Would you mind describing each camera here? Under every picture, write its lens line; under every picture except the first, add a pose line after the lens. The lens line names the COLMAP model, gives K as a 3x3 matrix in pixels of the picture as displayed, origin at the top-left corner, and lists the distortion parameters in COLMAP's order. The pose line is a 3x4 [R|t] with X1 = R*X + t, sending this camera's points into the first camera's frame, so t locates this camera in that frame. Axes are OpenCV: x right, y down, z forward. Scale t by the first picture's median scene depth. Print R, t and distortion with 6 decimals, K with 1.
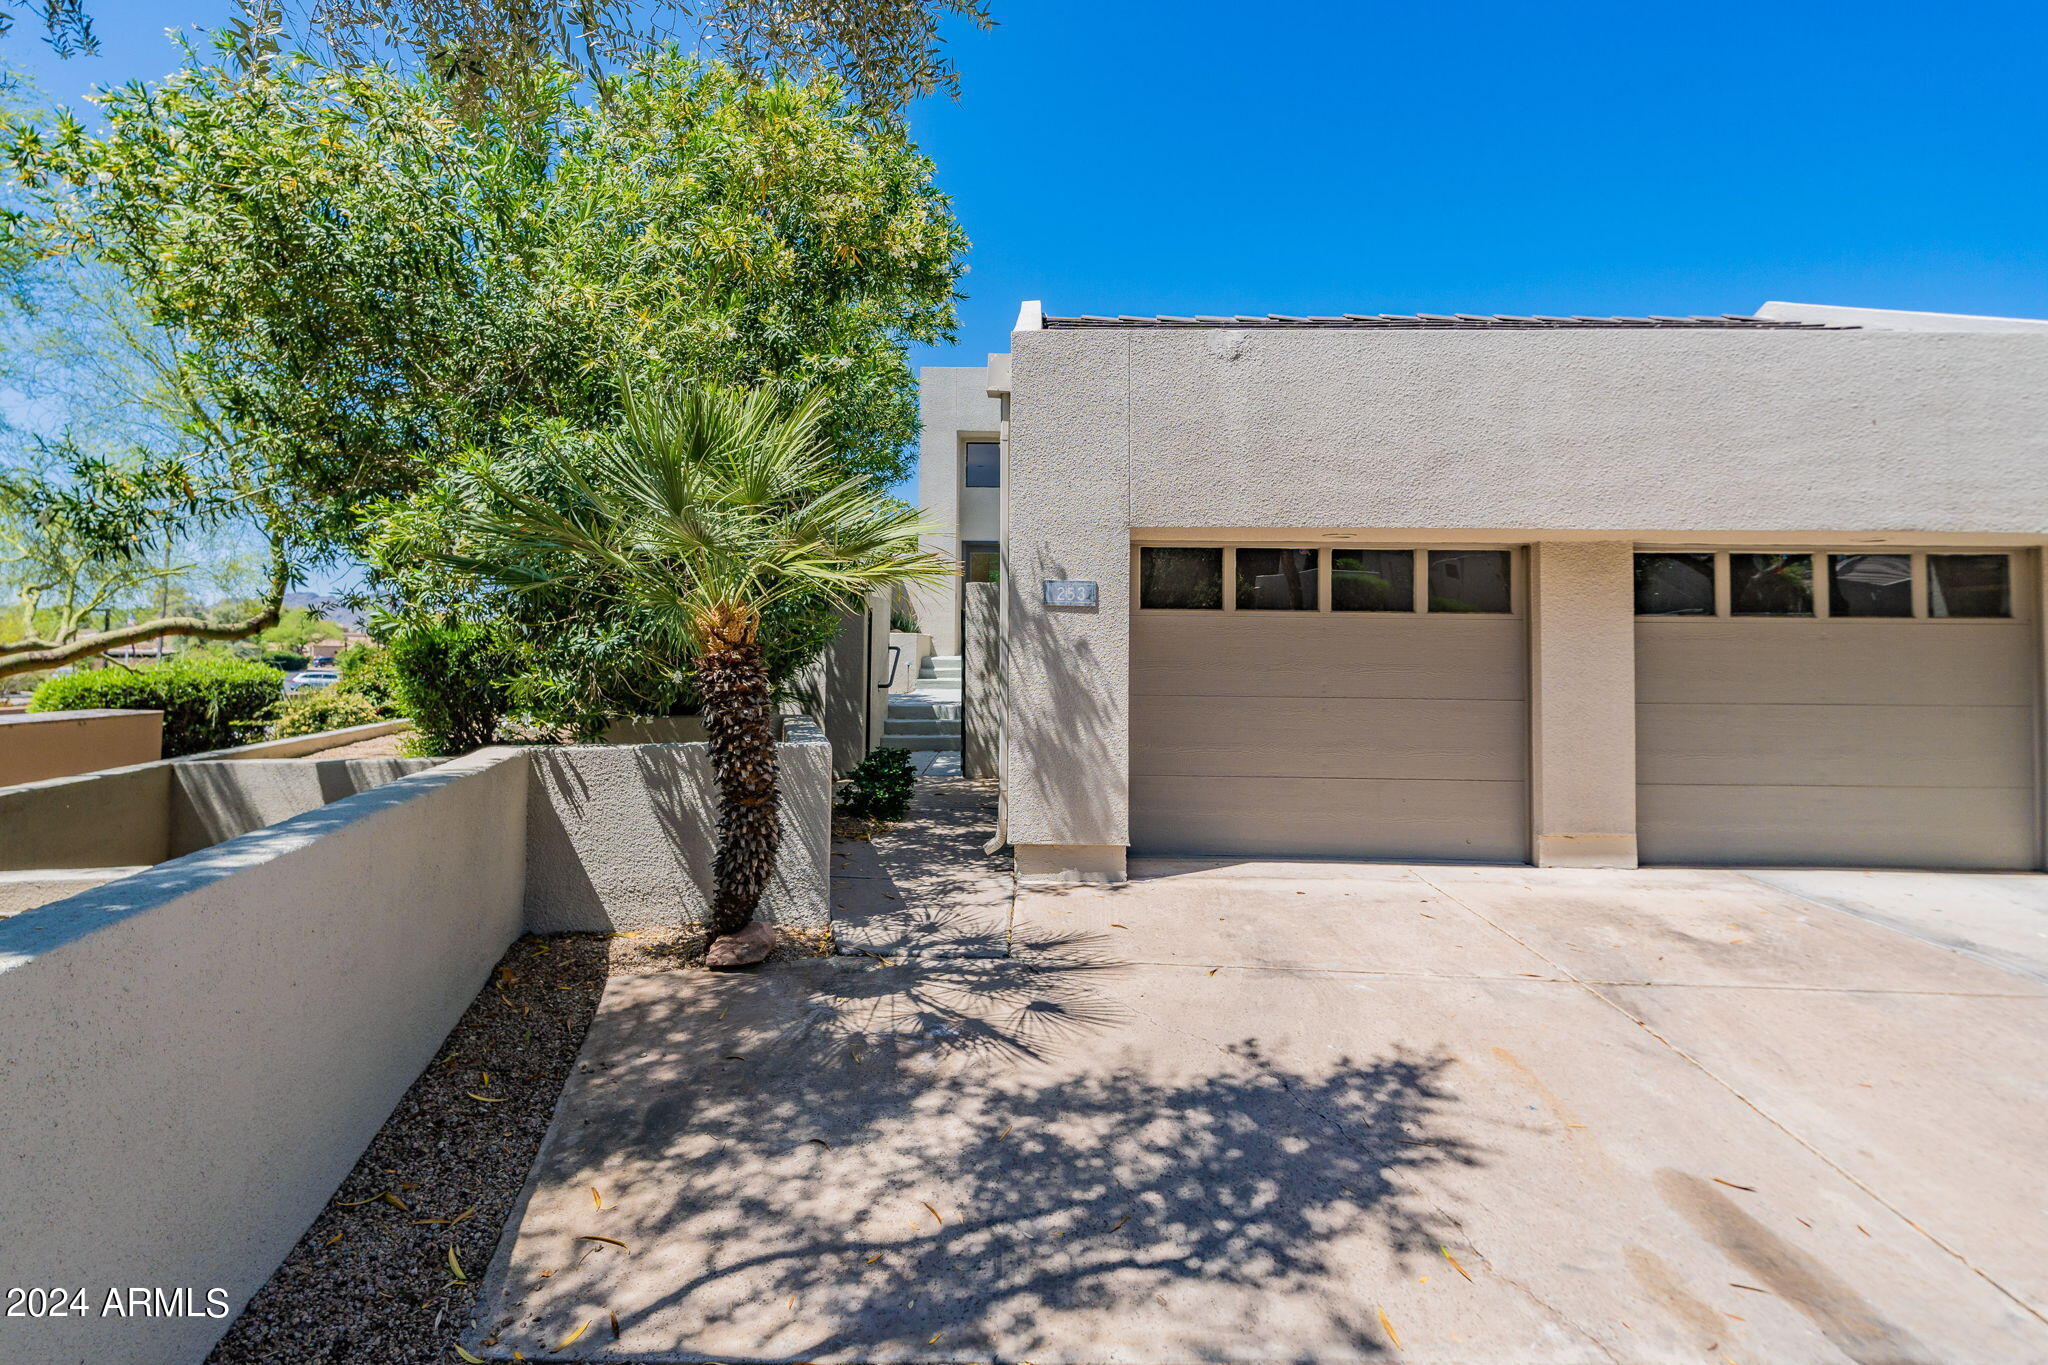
lens RADIAL K [[995.1, 0, 1023.9], [0, 995.1, 622.8], [0, 0, 1]] dist [-0.002674, -0.000344]
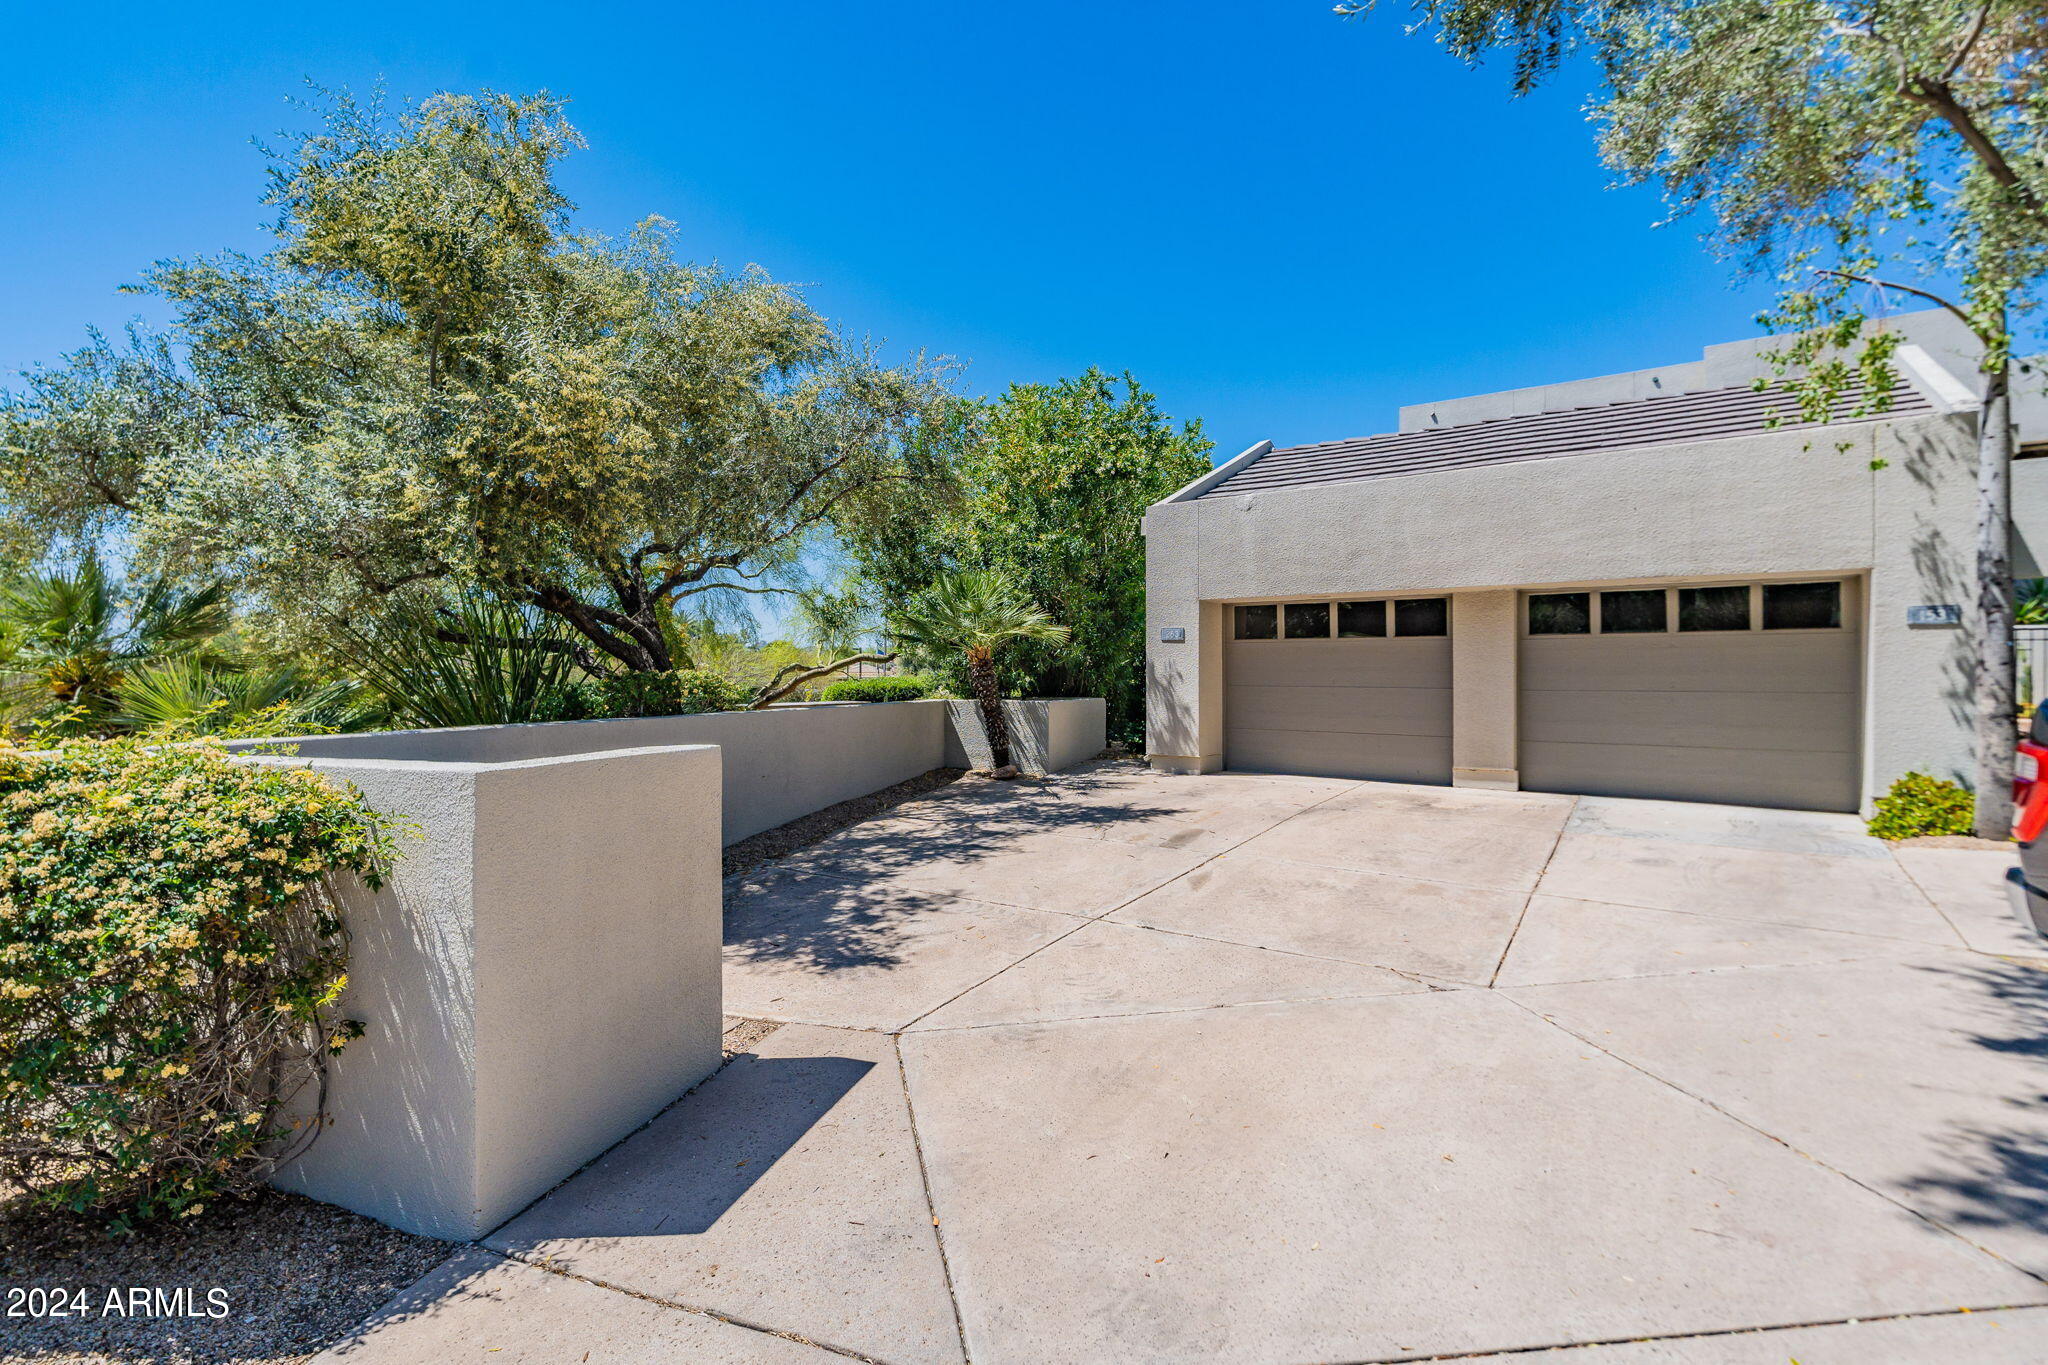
lens RADIAL K [[913.3, 0, 1024.0], [0, 913.3, 682.5], [0, 0, 1]] dist [-0.001297, -0.000088]
pose [[0.835172, -0.002327, -0.549983, 0.763626], [0.018678, 0.999534, 0.024134, 0.019722], [0.549671, -0.030429, 0.834827, -0.693231]]
